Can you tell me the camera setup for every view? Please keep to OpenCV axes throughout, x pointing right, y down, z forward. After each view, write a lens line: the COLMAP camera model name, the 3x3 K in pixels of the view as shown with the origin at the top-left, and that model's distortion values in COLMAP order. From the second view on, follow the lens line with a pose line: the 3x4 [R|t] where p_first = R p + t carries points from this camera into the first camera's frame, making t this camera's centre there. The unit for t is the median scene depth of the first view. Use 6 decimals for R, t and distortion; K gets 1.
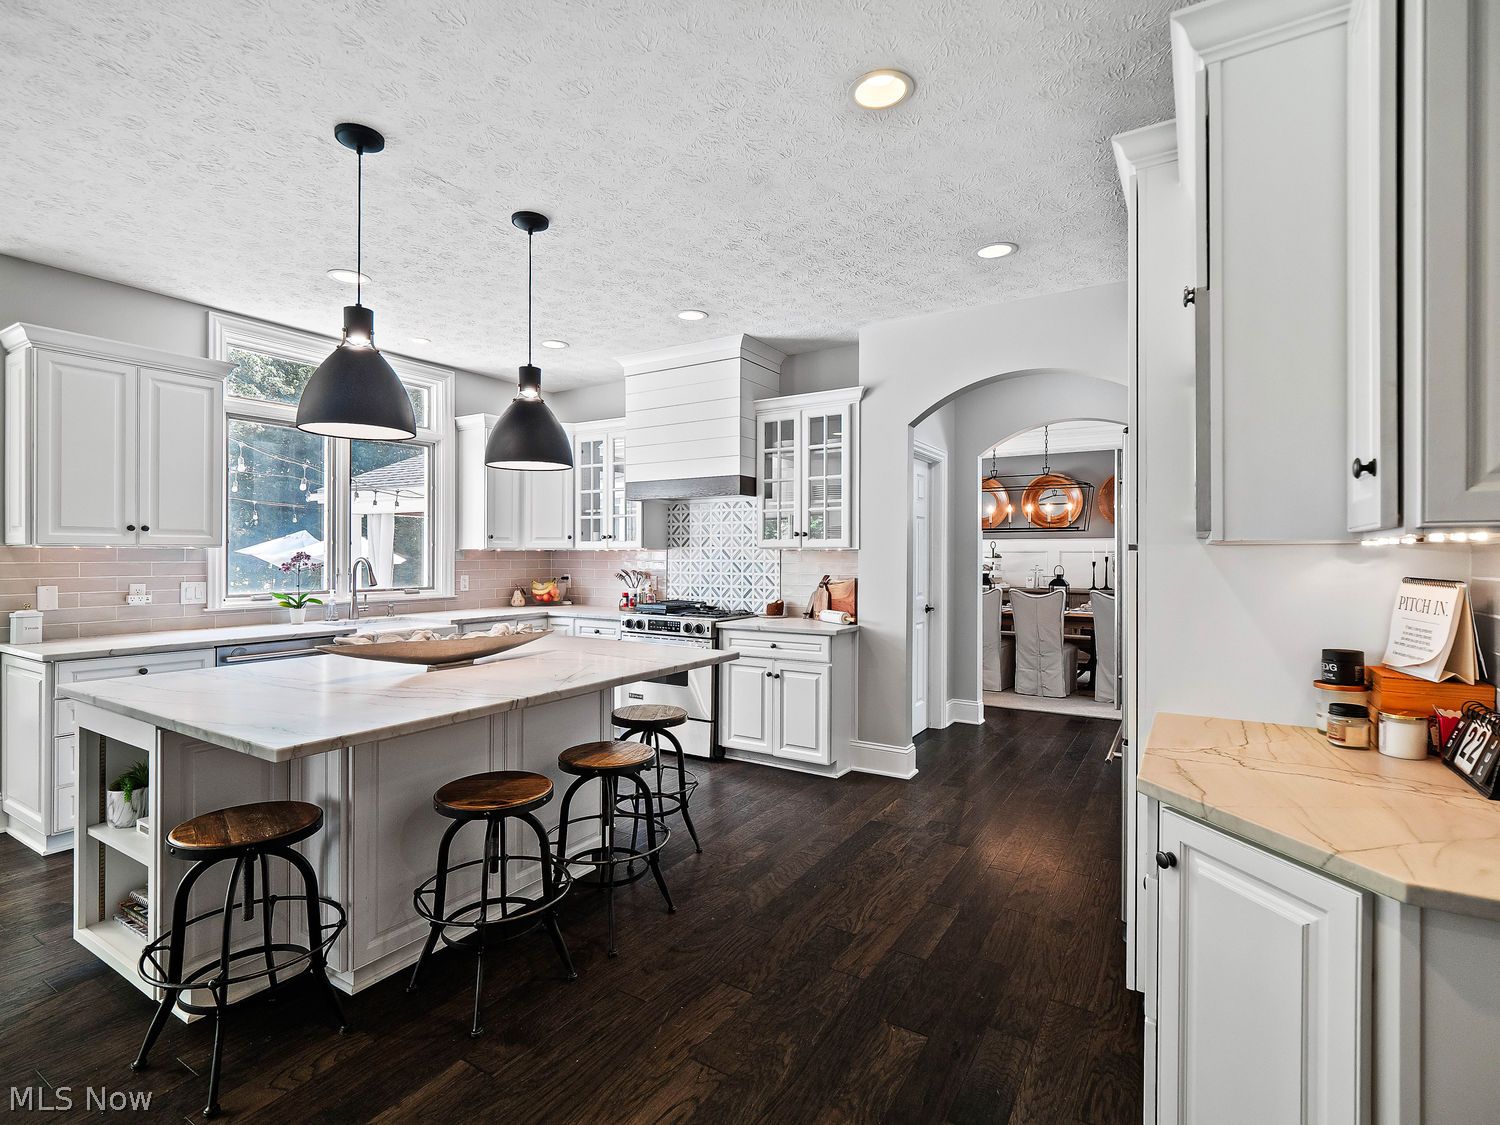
lens RADIAL K [[730.6, 0, 746.9], [0, 730.6, 546.5], [0, 0, 1]] dist [0.003222, 0.000016]
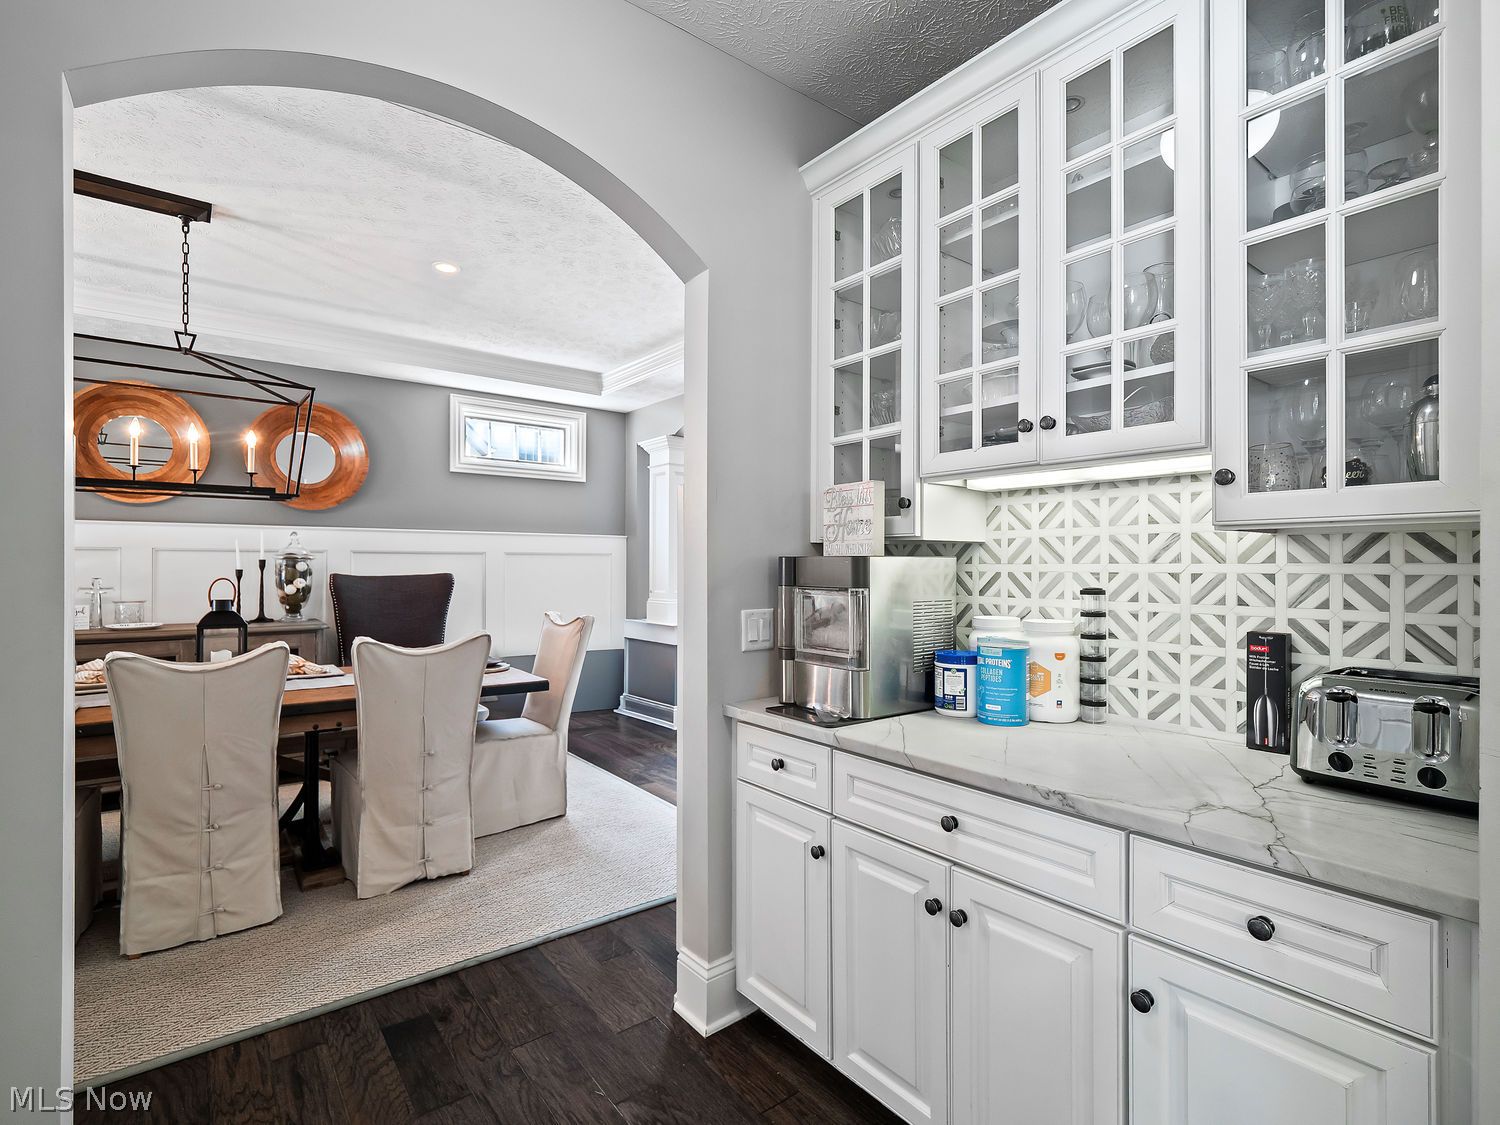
lens RADIAL K [[725.5, 0, 750.0], [0, 725.5, 562.5], [0, 0, 1]] dist [0.002842, 0.000142]
pose [[0.358100, -0.000095, 0.933683, 0.207810], [-0.010311, 0.999939, 0.004056, 0.016501], [-0.933626, -0.011079, 0.358077, 0.802643]]
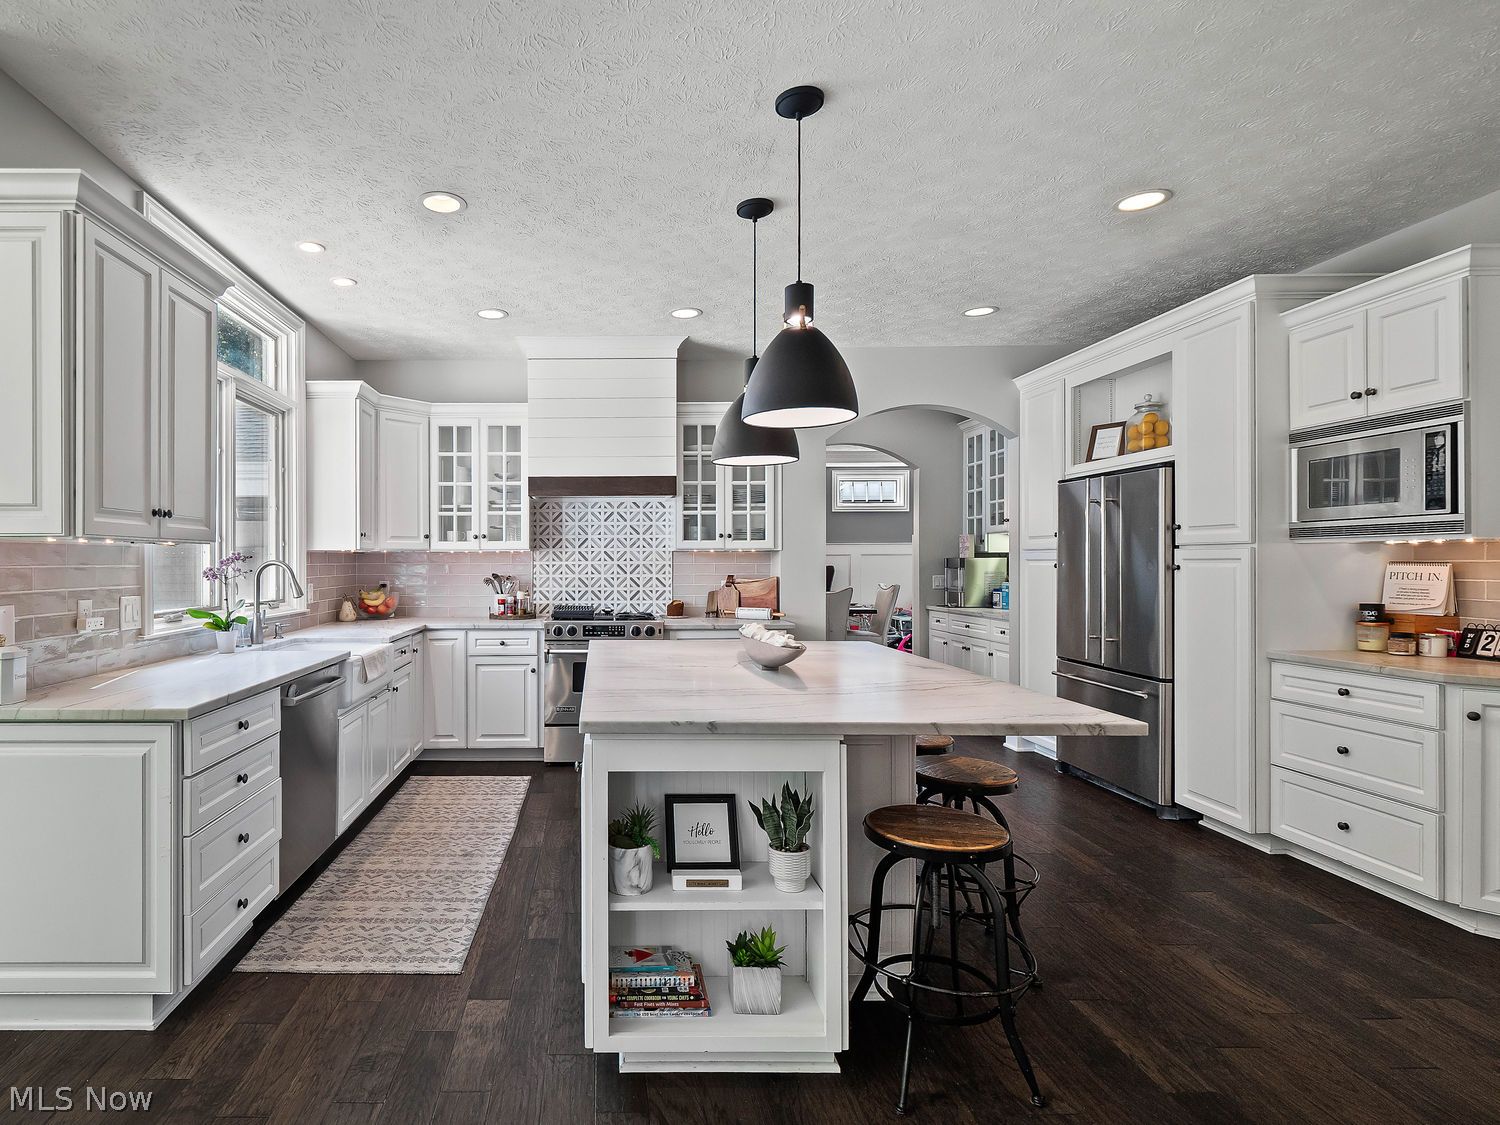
lens RADIAL K [[765.2, 0, 611.2], [0, 765.2, 566.3], [0, 0, 1]] dist [0.000150, -0.000848]
pose [[0.849681, -0.008439, 0.527229, -0.565561], [0.000004, 0.999872, 0.015997, 0.008264], [-0.527297, -0.013590, 0.849573, 0.137899]]
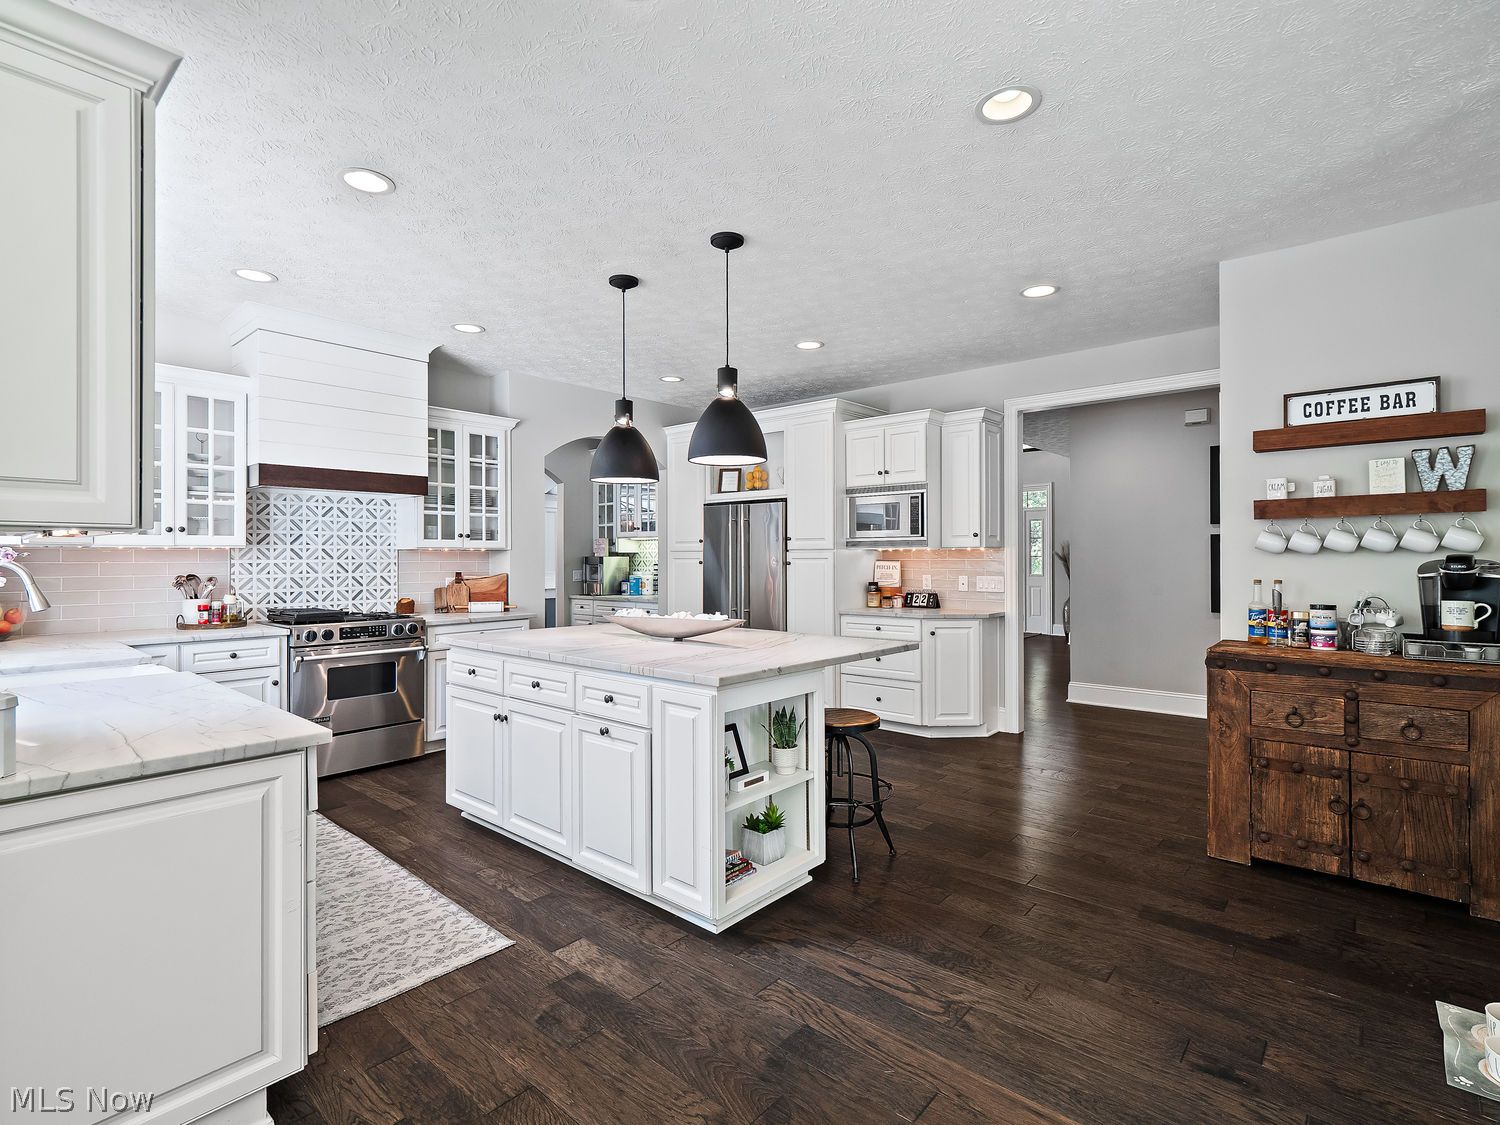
lens RADIAL K [[709.7, 0, 750.0], [0, 709.7, 562.5], [0, 0, 1]] dist [0.001438, -0.000187]
pose [[0.168729, -0.010141, 0.985610, -0.815551], [-0.007749, 0.999903, 0.011615, 0.007214], [-0.985632, -0.009598, 0.168634, 0.337924]]
